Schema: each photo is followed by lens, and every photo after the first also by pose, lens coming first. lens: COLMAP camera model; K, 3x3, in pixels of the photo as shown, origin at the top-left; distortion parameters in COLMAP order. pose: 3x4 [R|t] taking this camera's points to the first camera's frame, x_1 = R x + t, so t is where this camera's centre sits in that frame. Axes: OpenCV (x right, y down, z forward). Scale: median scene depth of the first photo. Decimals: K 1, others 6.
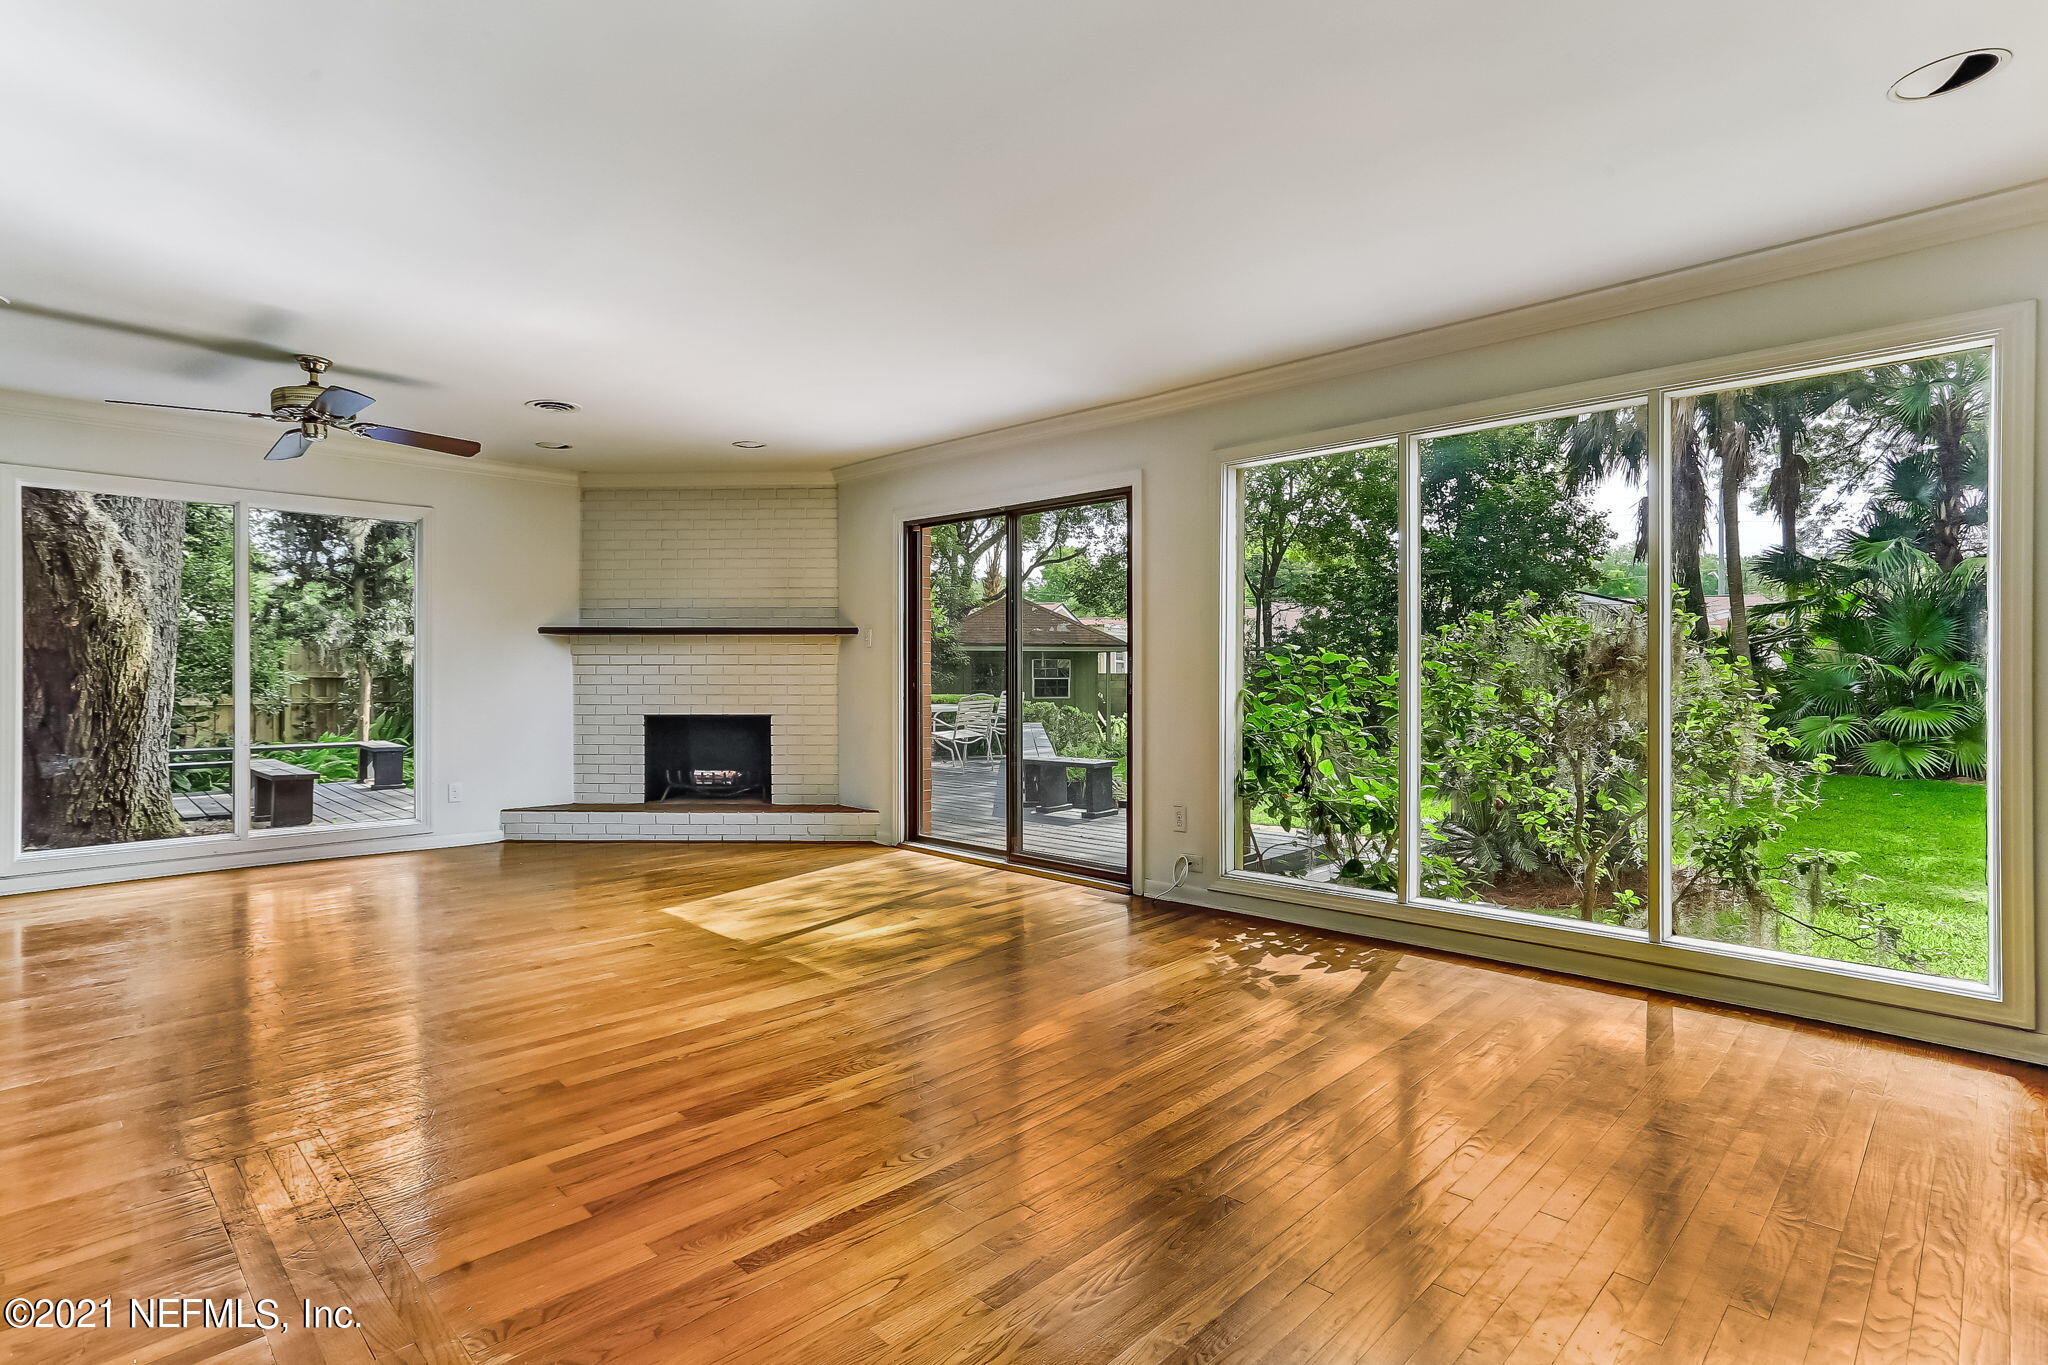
lens RADIAL K [[997.7, 0, 1024.0], [0, 997.7, 682.5], [0, 0, 1]] dist [-0.003515, -0.000040]
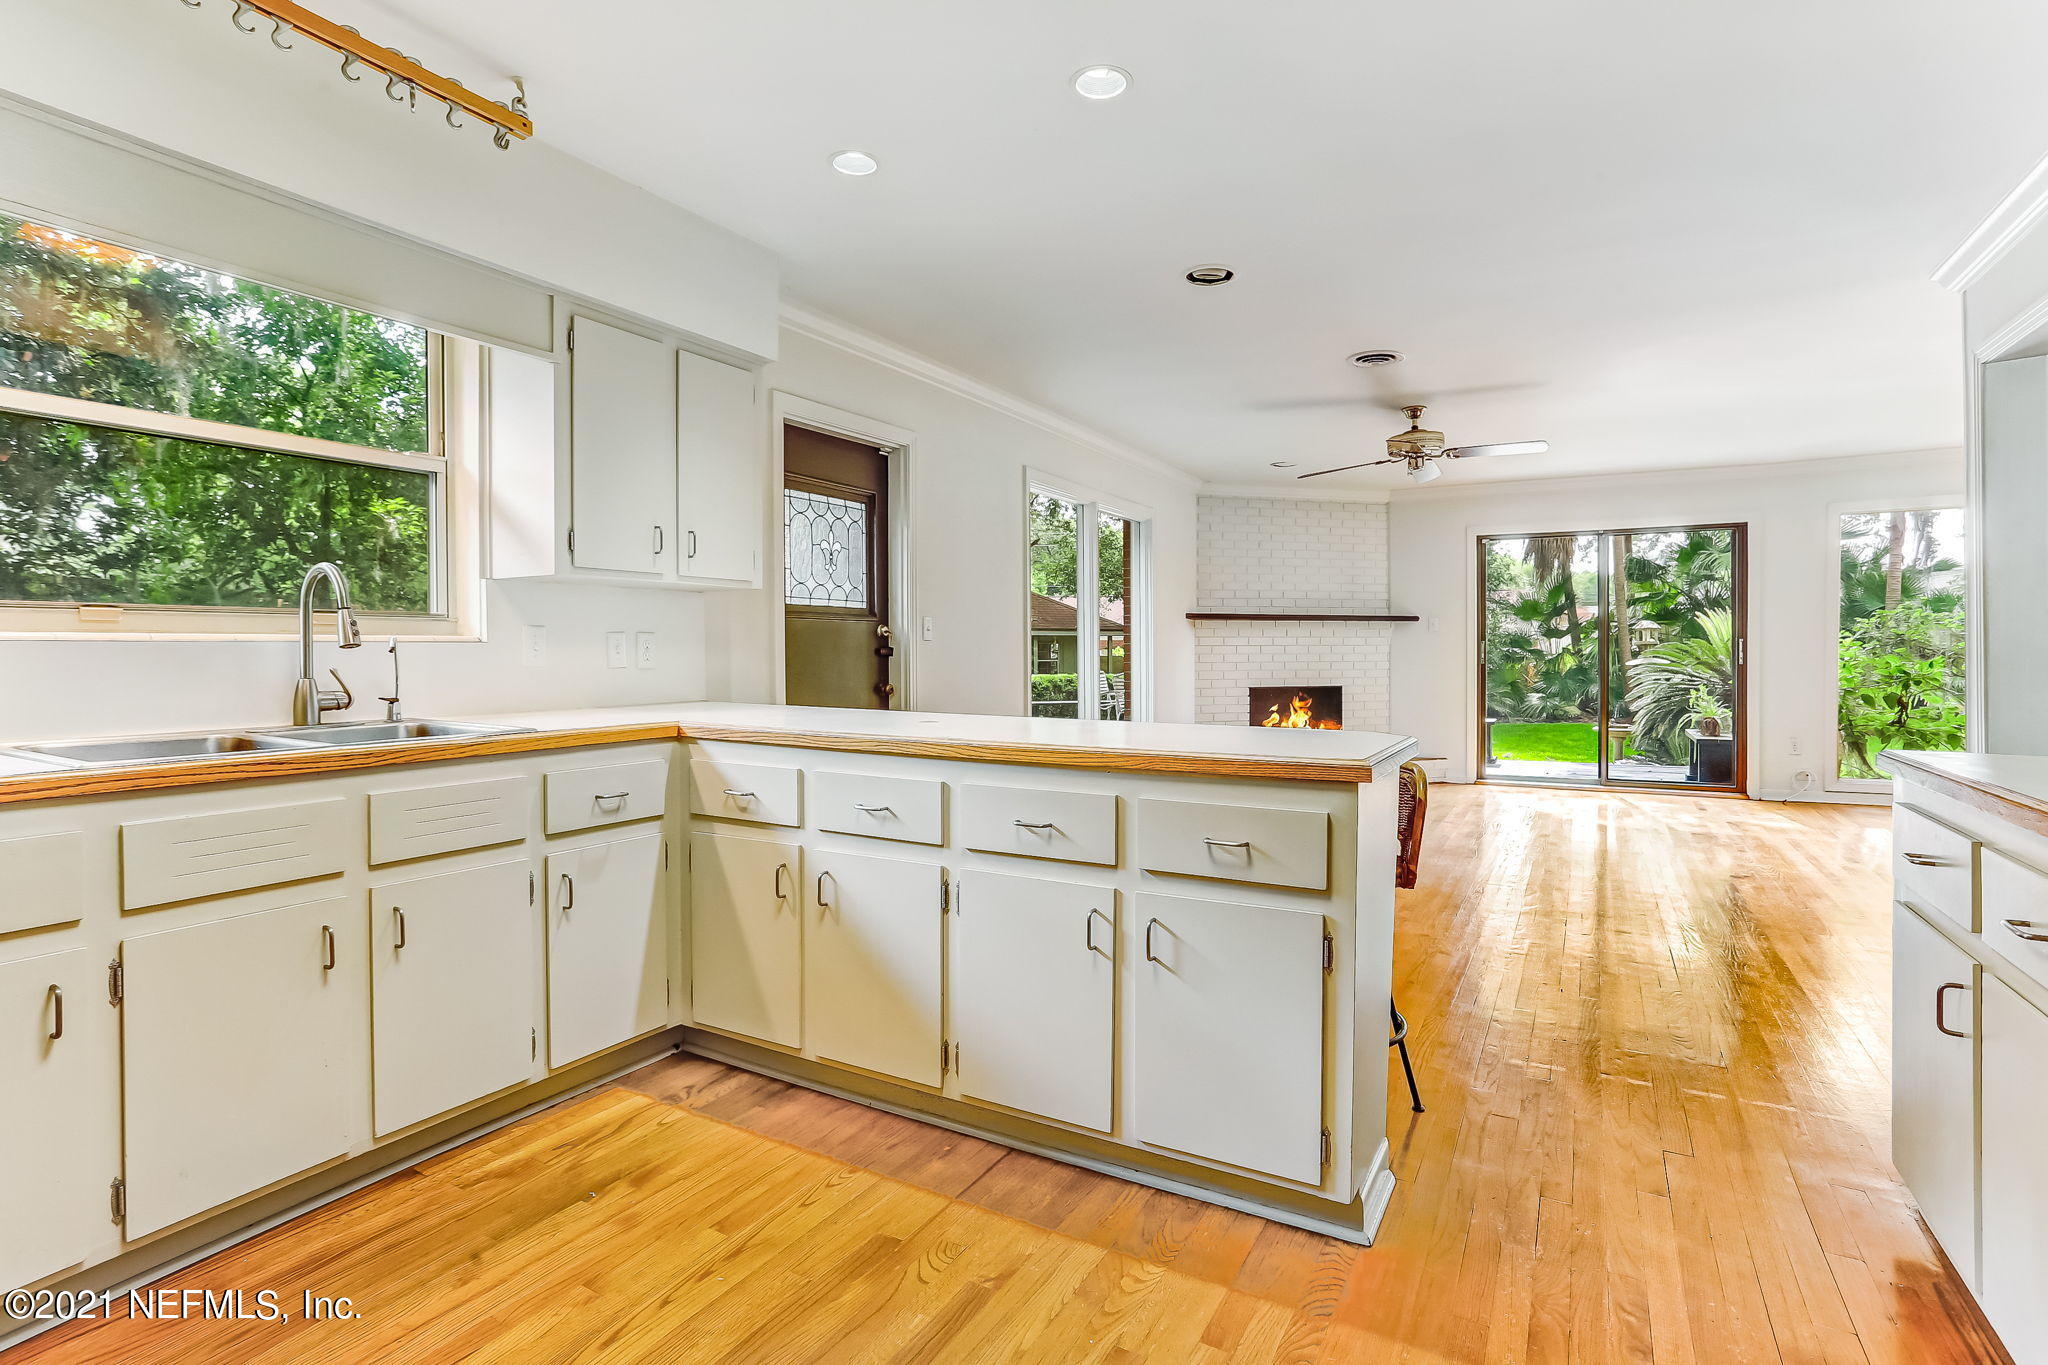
lens RADIAL K [[997.7, 0, 1024.0], [0, 997.7, 682.5], [0, 0, 1]] dist [-0.003515, -0.000040]
pose [[0.961520, -0.010254, 0.274542, -0.981243], [0.005516, 0.999822, 0.018026, 0.003597], [-0.274678, -0.015818, 0.961406, -0.080014]]
